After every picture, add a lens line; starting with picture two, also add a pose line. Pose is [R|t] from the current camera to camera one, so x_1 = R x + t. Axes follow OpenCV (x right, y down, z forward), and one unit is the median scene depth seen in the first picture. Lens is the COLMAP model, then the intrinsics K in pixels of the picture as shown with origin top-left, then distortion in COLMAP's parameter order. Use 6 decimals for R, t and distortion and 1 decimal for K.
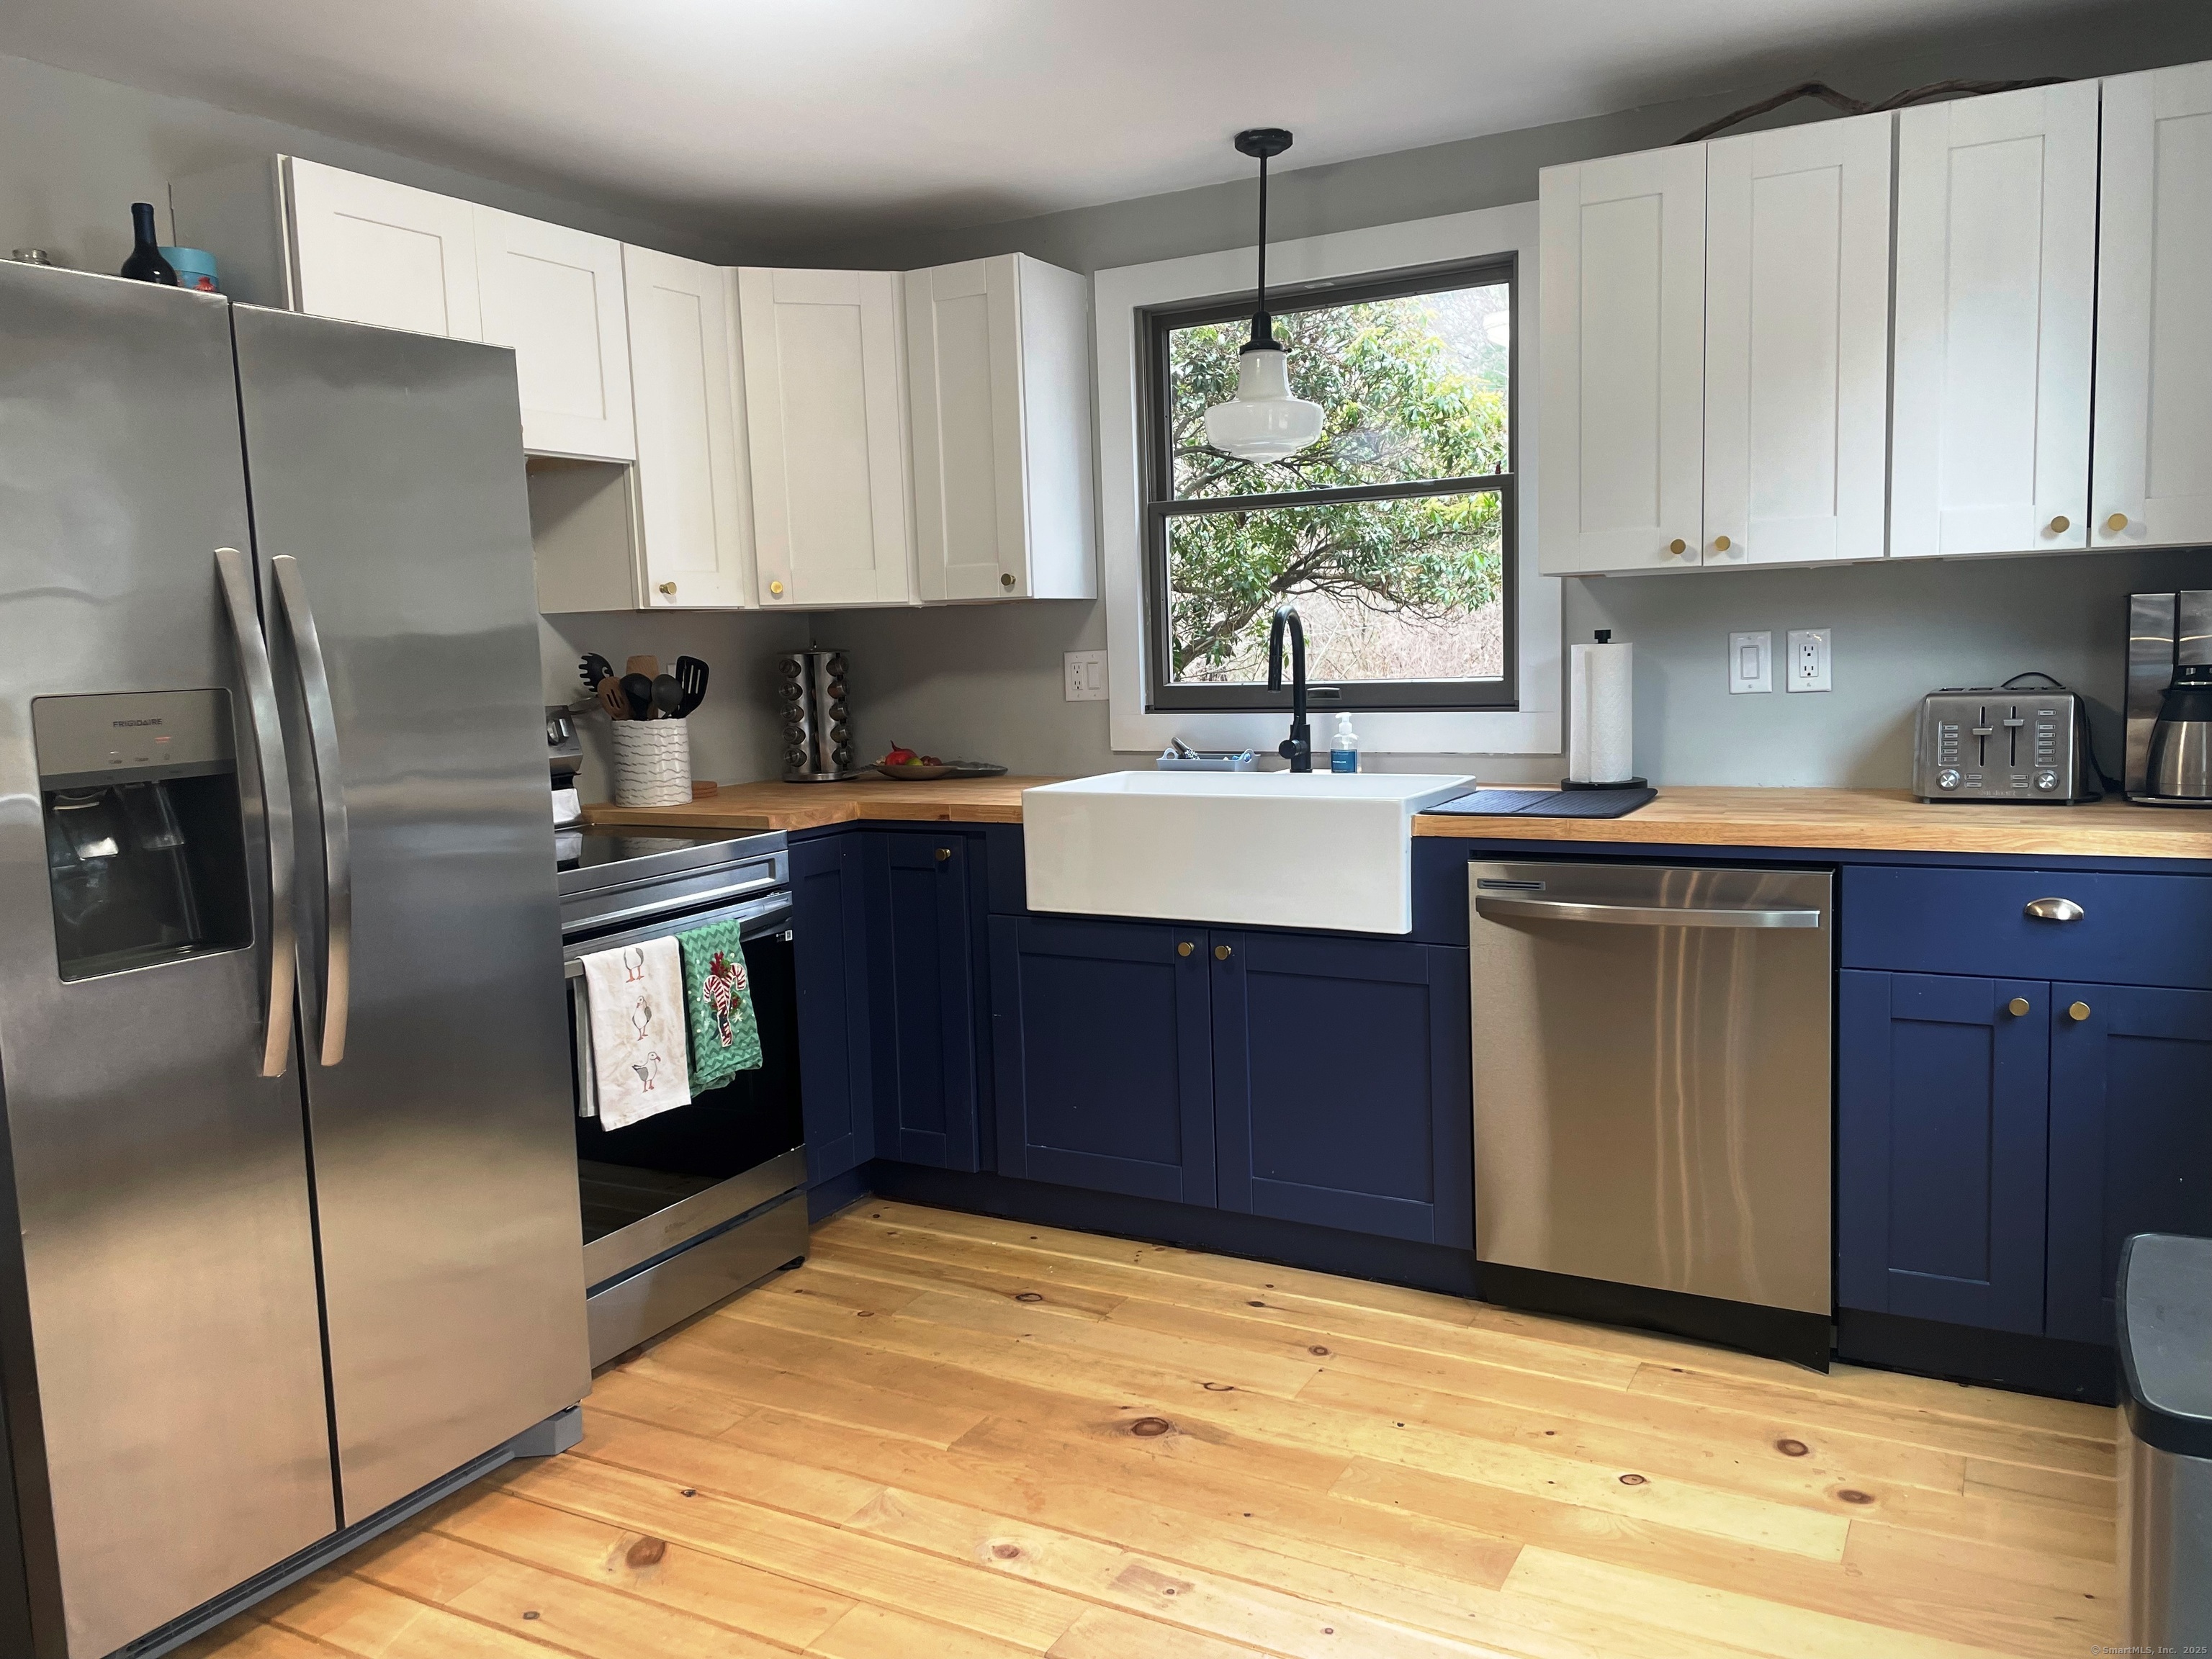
lens RADIAL K [[1717.3, 0, 1106.0], [0, 1717.3, 829.5], [0, 0, 1]] dist [0.070803, -0.077540]
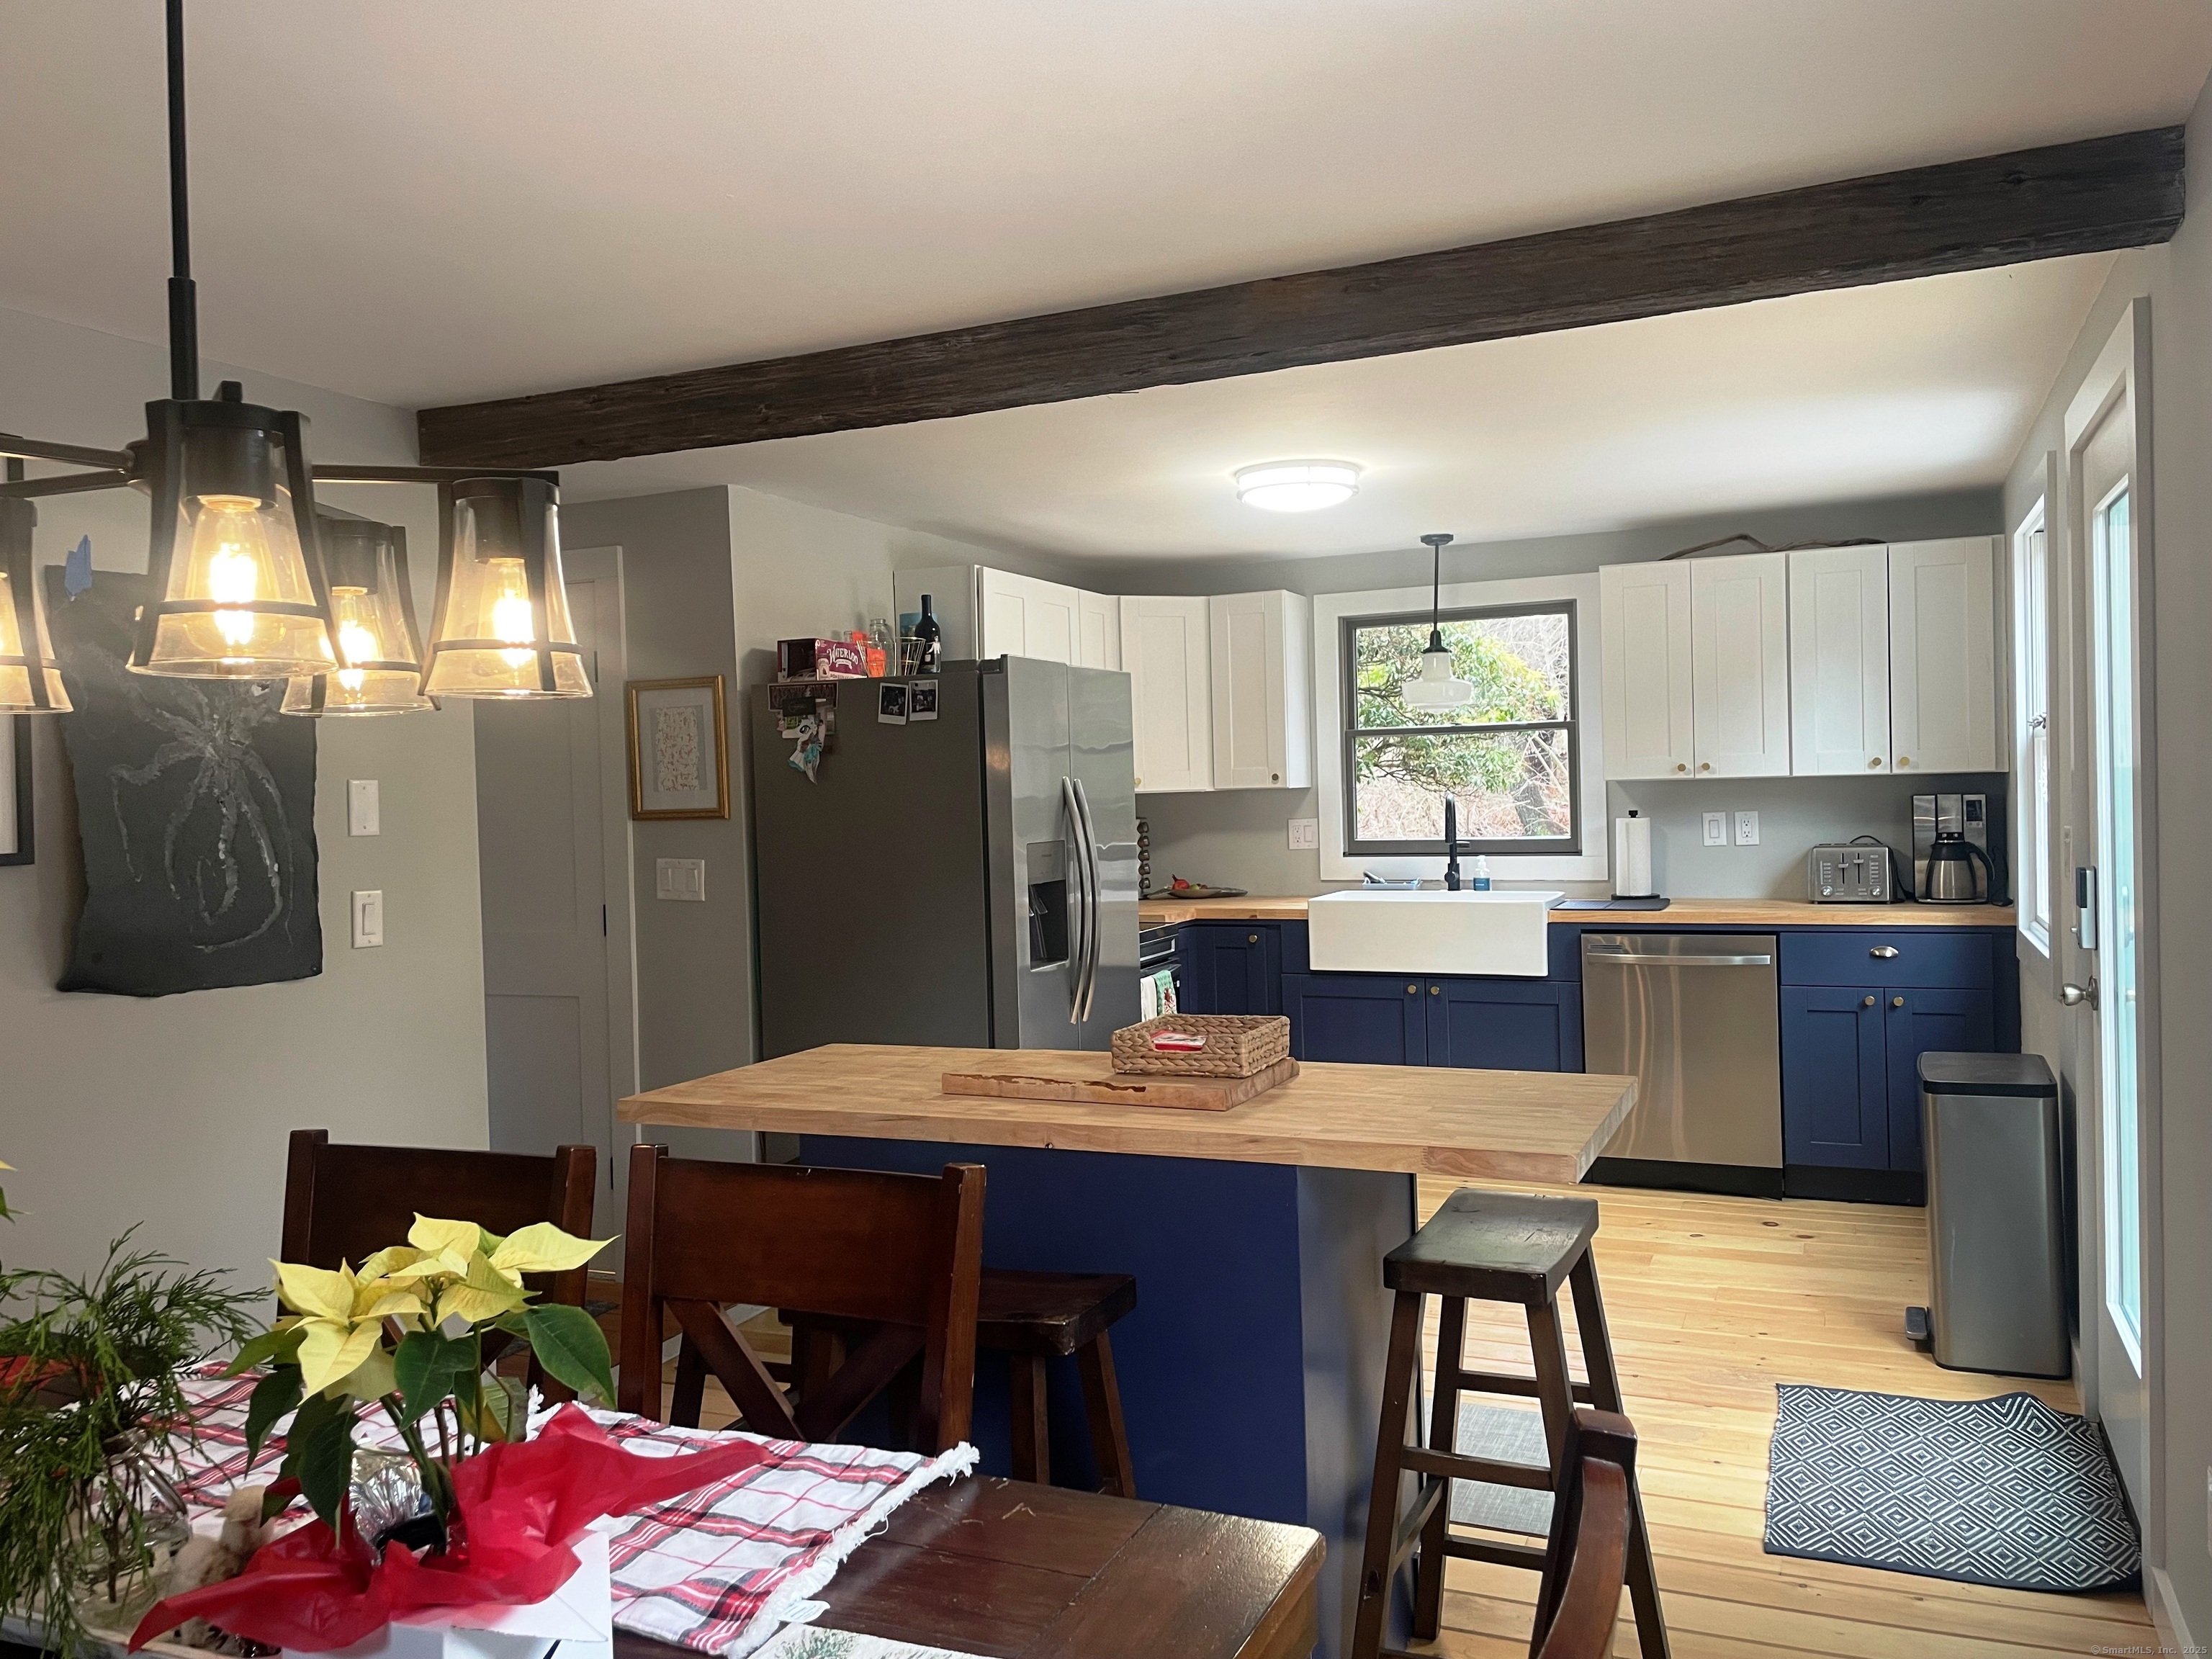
lens RADIAL K [[1717.3, 0, 1106.0], [0, 1717.3, 829.5], [0, 0, 1]] dist [0.070803, -0.077540]
pose [[0.995842, 0.003345, 0.091034, -0.426321], [0.004880, 0.995932, -0.089981, 0.063672], [-0.090965, 0.090051, 0.991774, -0.735540]]
